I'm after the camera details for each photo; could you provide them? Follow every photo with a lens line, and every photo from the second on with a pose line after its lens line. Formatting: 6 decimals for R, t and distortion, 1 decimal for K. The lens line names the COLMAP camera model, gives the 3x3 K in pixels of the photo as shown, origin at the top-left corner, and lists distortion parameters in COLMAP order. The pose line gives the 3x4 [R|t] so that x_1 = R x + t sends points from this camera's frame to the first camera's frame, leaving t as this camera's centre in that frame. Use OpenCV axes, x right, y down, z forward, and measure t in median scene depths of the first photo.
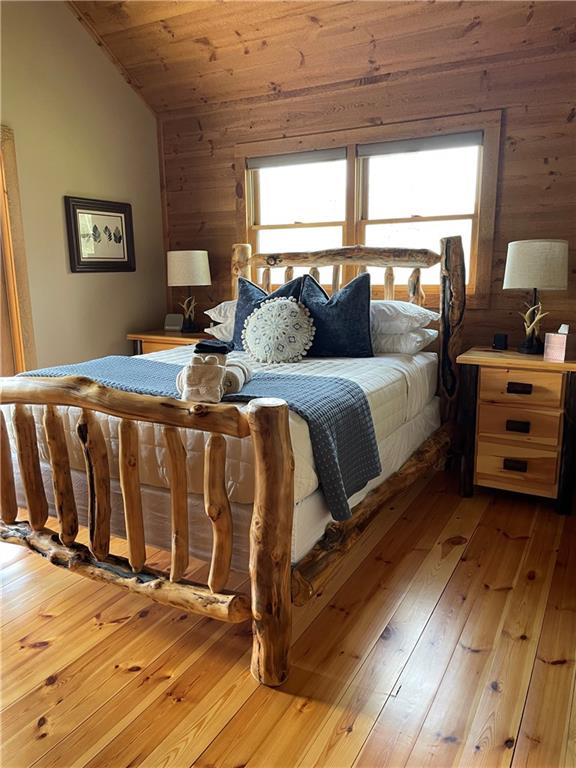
lens RADIAL K [[594.4, 0, 288.0], [0, 594.4, 384.0], [0, 0, 1]] dist [0.113227, -0.169866]
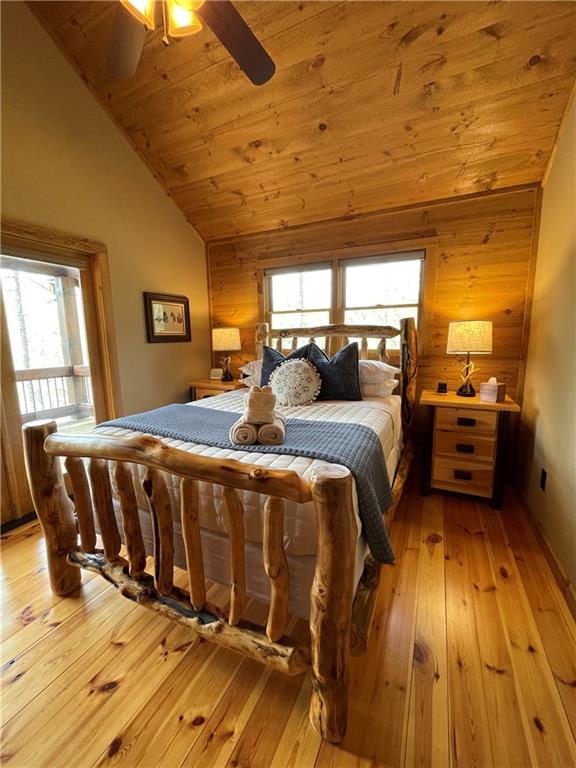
lens RADIAL K [[311.3, 0, 288.0], [0, 311.3, 384.0], [0, 0, 1]] dist [-0.002936, -0.000490]
pose [[0.998035, -0.013139, 0.061263, -0.082318], [0.015933, 0.998844, -0.045352, -0.056377], [-0.060597, 0.046239, 0.997091, 0.285413]]
